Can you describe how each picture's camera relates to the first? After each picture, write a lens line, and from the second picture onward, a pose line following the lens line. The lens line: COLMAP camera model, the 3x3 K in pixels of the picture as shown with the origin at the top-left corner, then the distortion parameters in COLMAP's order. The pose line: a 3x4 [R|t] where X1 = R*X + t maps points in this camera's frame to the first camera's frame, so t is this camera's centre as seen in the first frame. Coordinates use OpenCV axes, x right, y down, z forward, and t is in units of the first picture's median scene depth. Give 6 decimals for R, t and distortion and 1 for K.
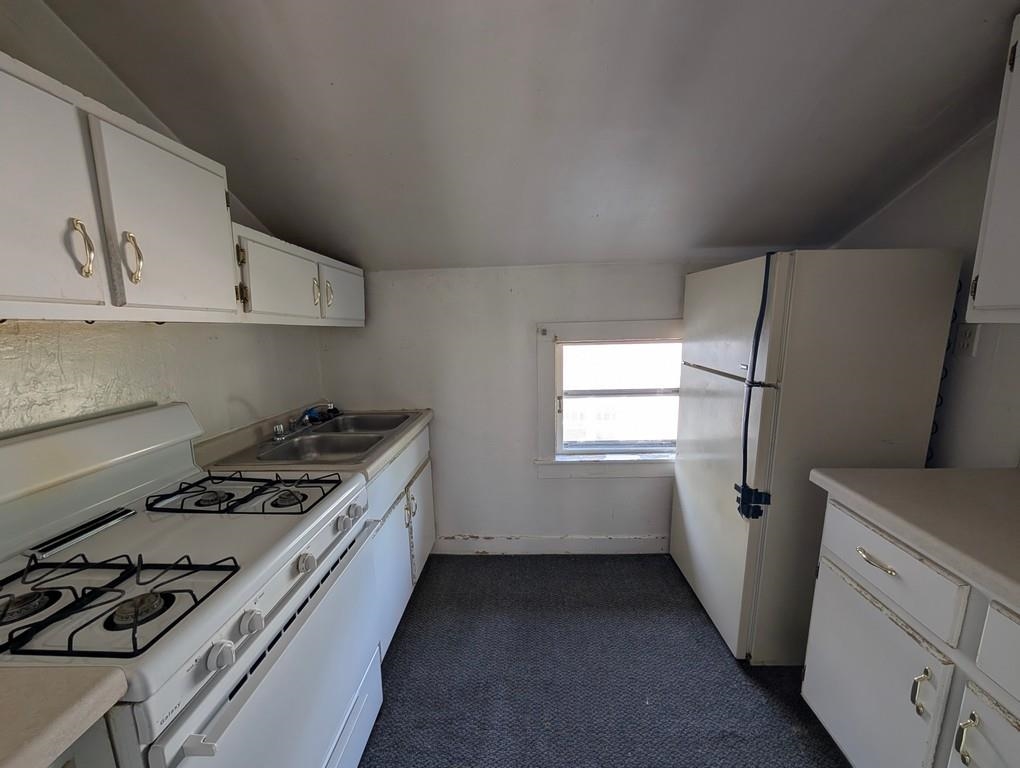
lens RADIAL K [[386.4, 0, 513.1], [0, 386.4, 386.1], [0, 0, 1]] dist [0.002114, -0.000045]
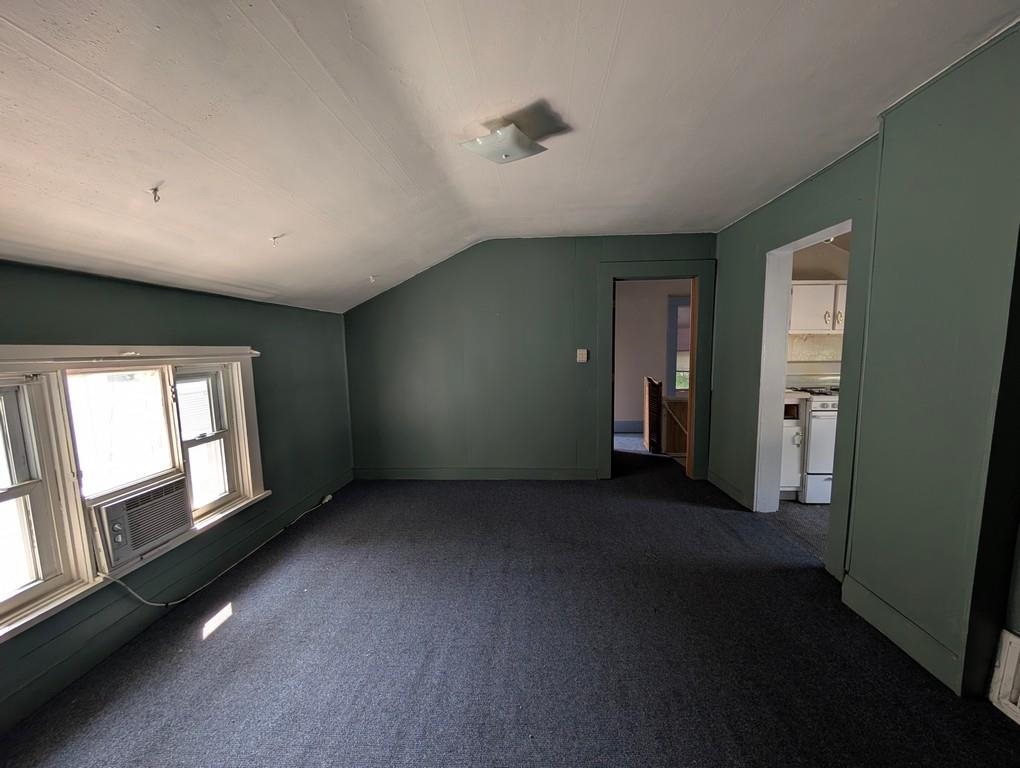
lens RADIAL K [[386.4, 0, 512.0], [0, 386.4, 388.2], [0, 0, 1]] dist [0.002114, -0.000045]
pose [[-0.017866, 0.115865, -0.993104, 3.049453], [-0.143650, 0.982661, 0.117231, 0.385555], [0.989467, 0.144754, -0.000912, -2.168786]]
